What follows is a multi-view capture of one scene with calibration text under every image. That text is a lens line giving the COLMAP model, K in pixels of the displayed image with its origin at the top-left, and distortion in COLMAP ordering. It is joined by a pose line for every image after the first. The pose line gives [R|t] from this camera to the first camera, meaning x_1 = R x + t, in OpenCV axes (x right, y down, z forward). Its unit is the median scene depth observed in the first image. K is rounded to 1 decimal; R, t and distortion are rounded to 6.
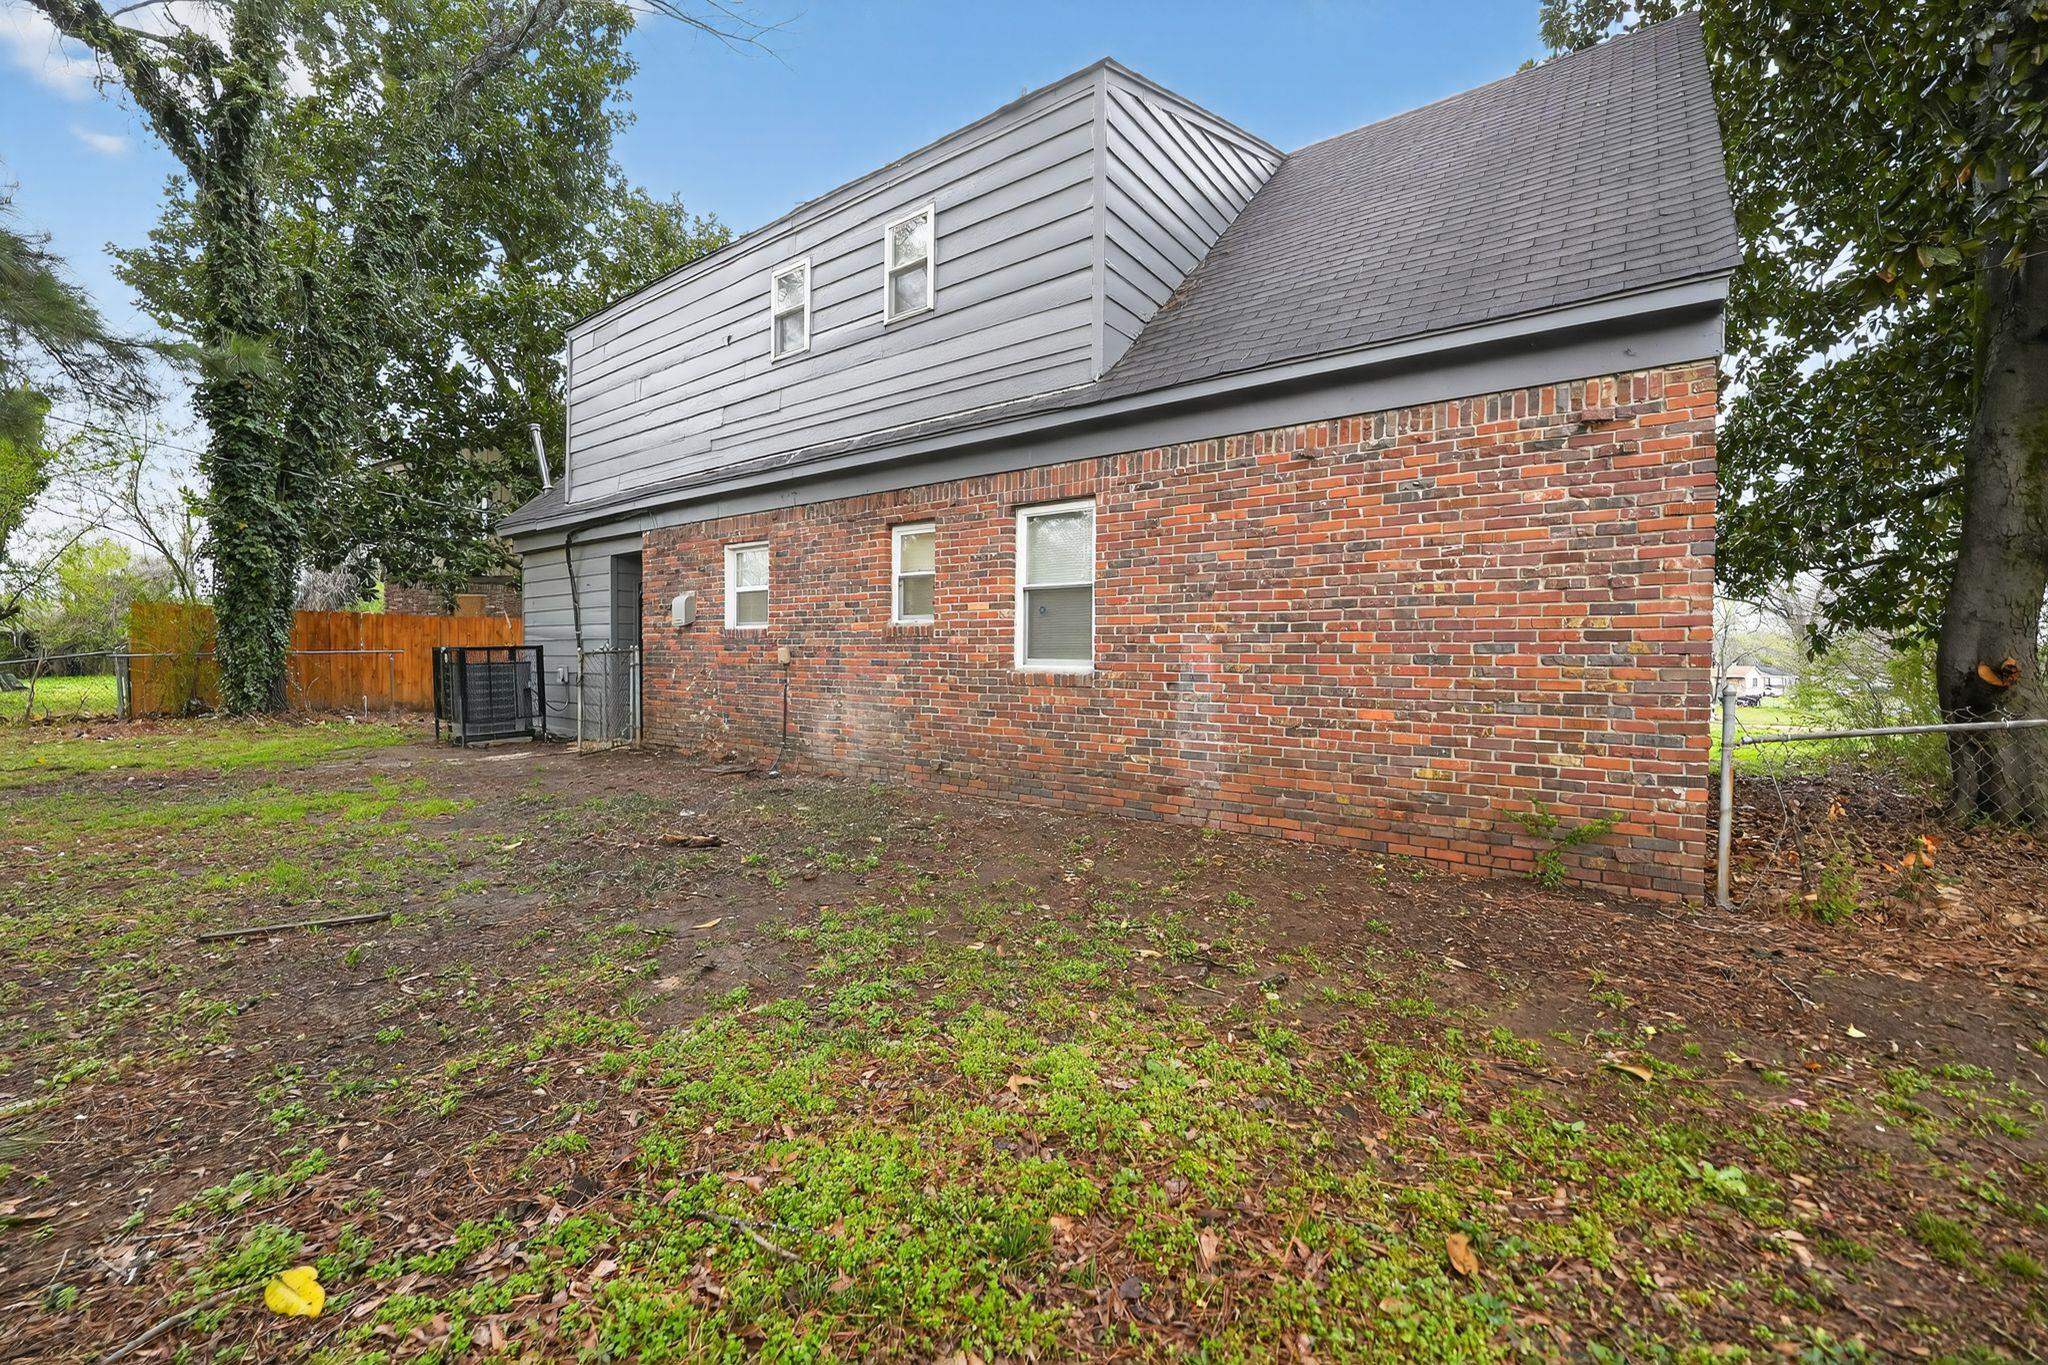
lens RADIAL K [[848.0, 0, 1023.4], [0, 848.0, 652.6], [0, 0, 1]] dist [-0.025731, -0.000009]
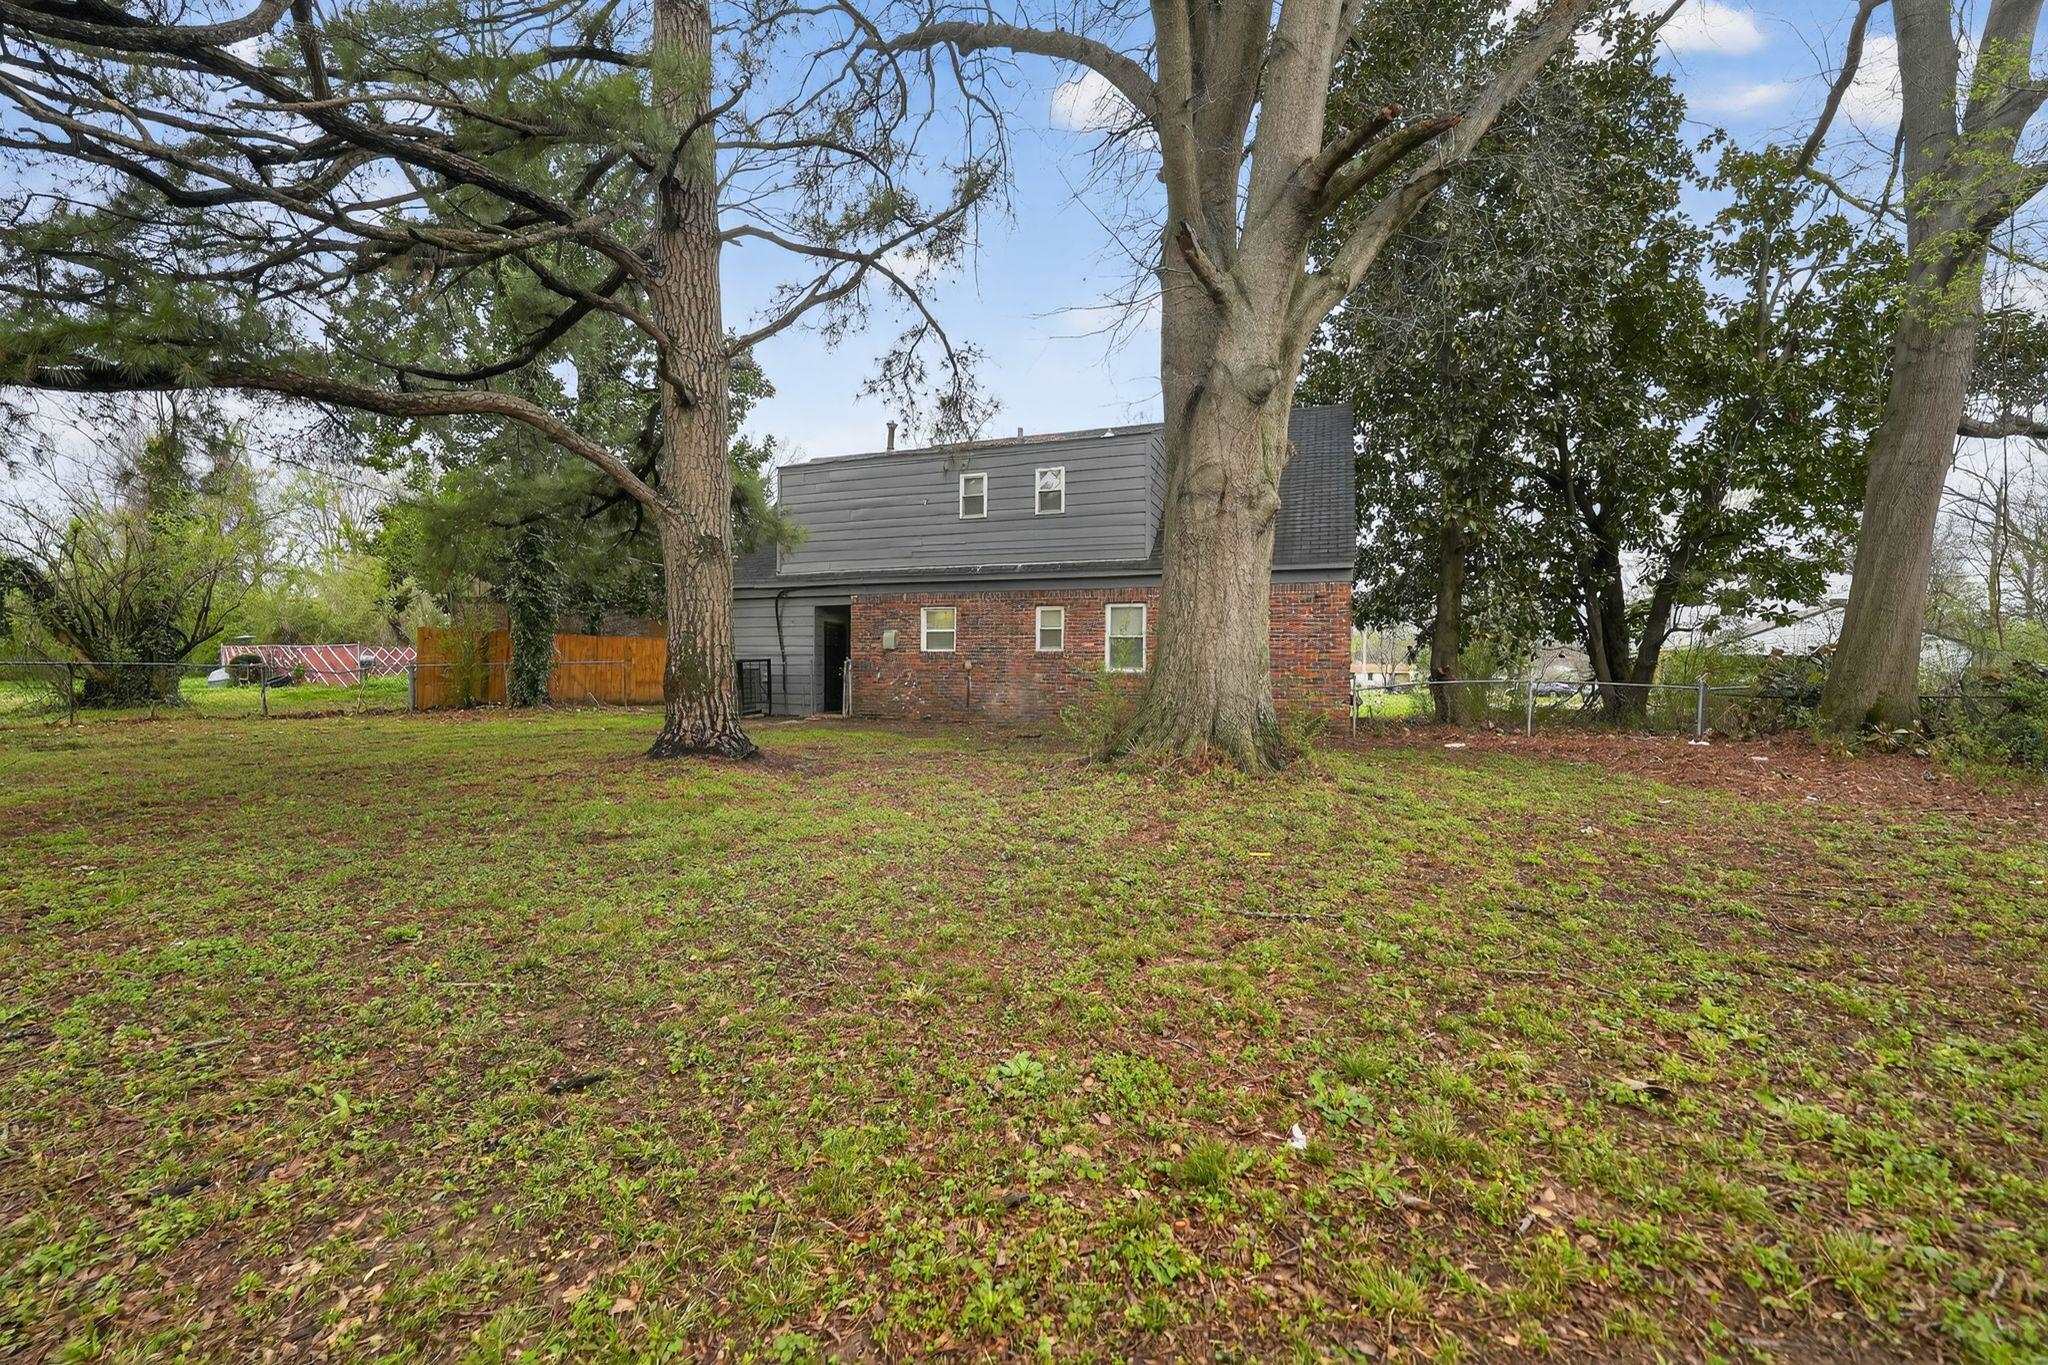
lens RADIAL K [[848.0, 0, 1023.4], [0, 848.0, 652.6], [0, 0, 1]] dist [-0.025731, -0.000009]
pose [[0.960039, -0.001272, 0.279863, -0.726346], [0.001031, 0.999999, 0.001010, -0.028630], [-0.279864, -0.000681, 0.960040, -0.989426]]
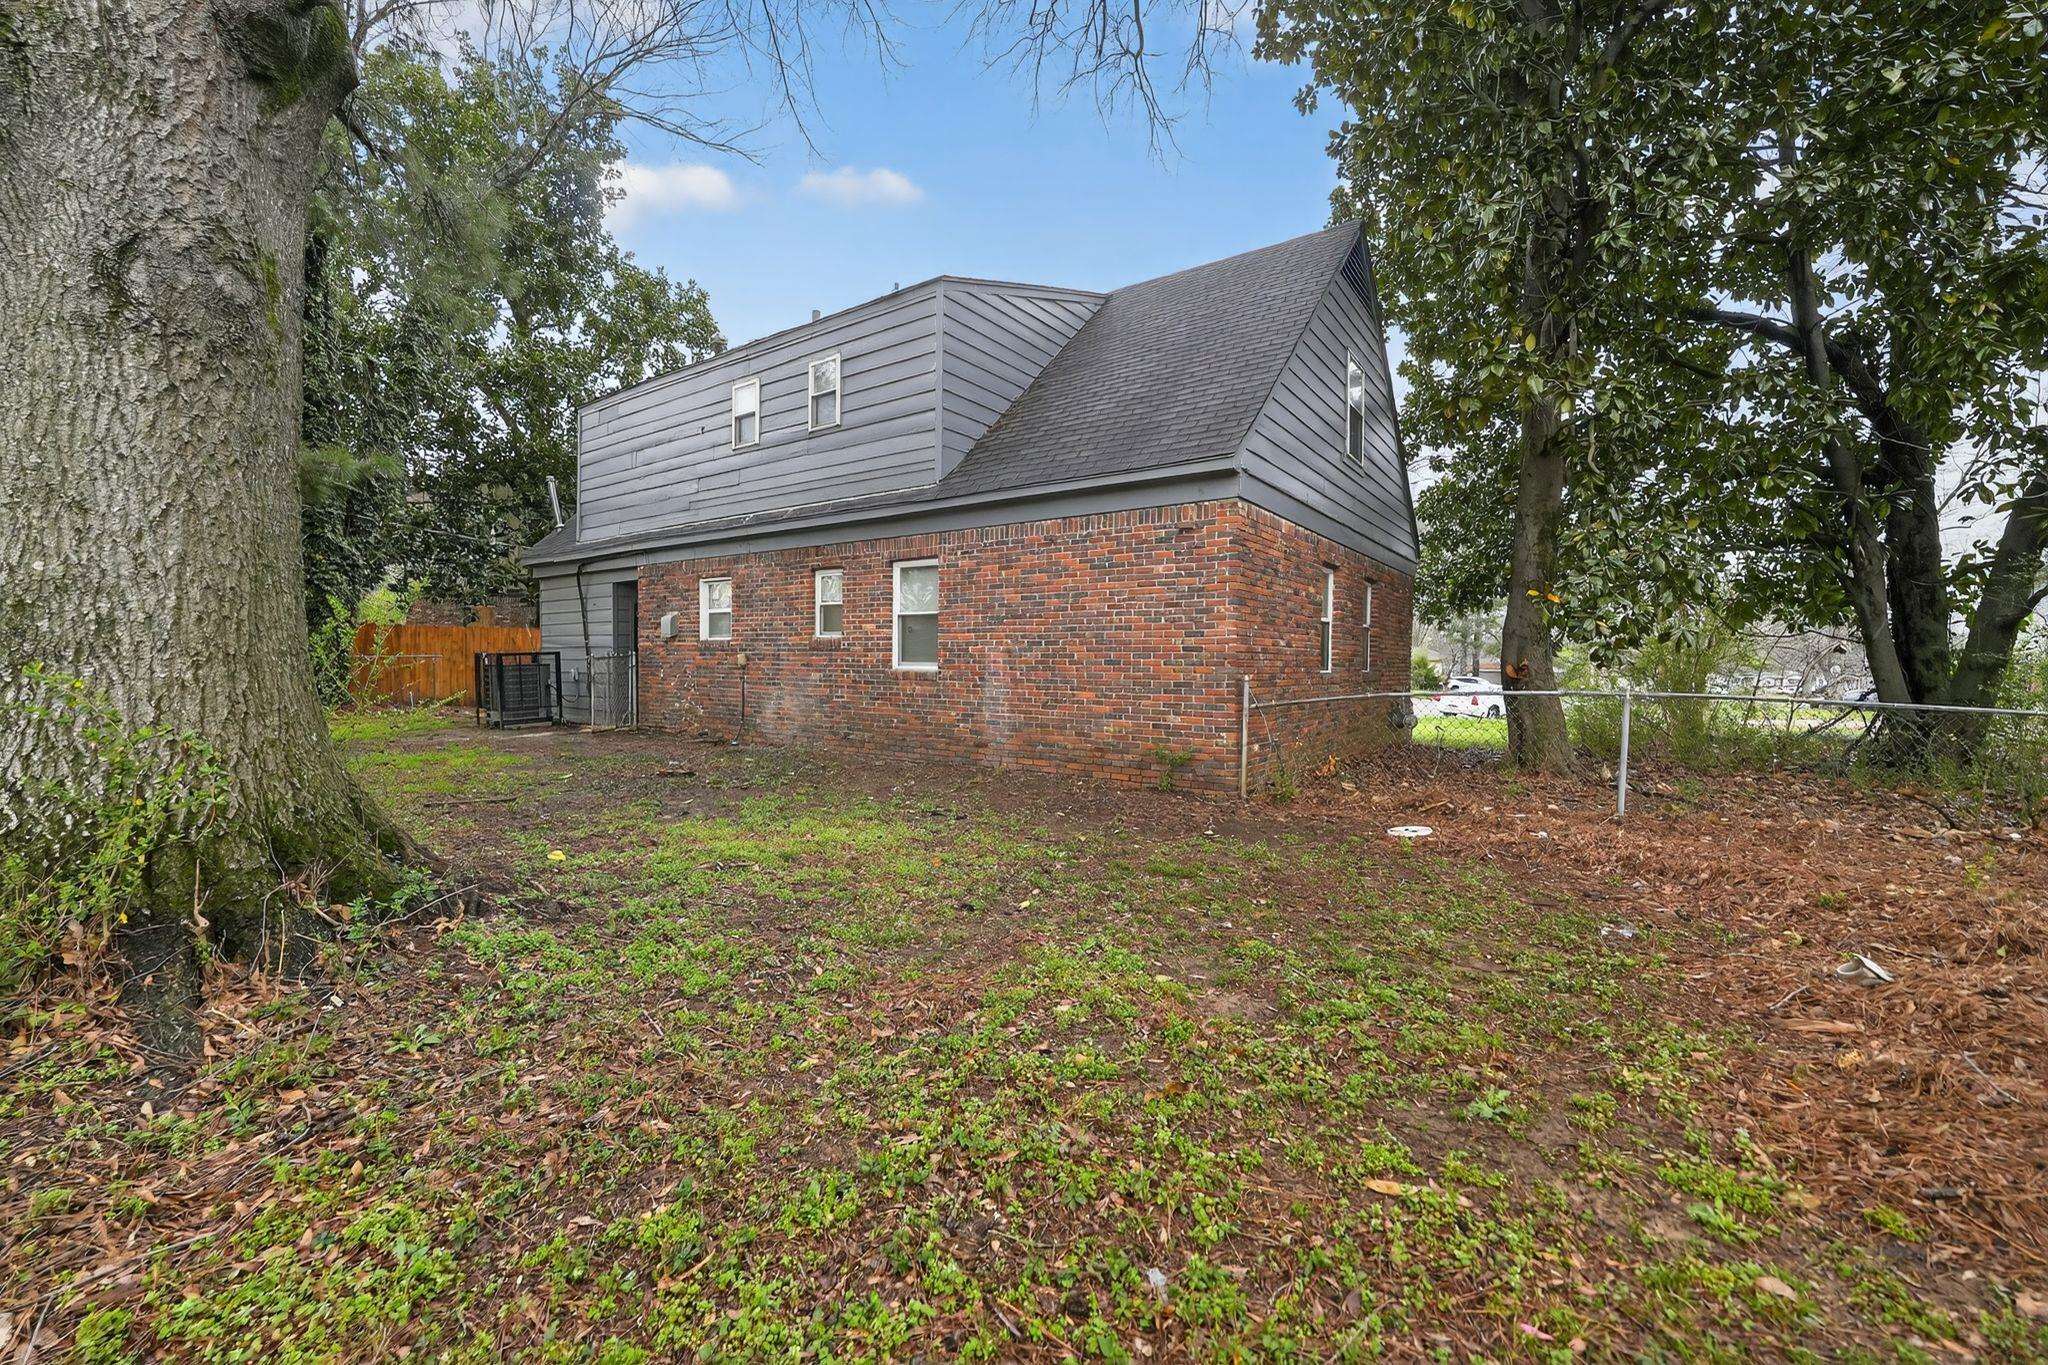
lens RADIAL K [[848.0, 0, 1023.4], [0, 848.0, 652.6], [0, 0, 1]] dist [-0.025731, -0.000009]
pose [[0.999827, -0.001477, 0.018546, 0.156631], [0.001505, 0.999998, -0.001540, -0.005183], [-0.018544, 0.001568, 0.999827, -0.407677]]
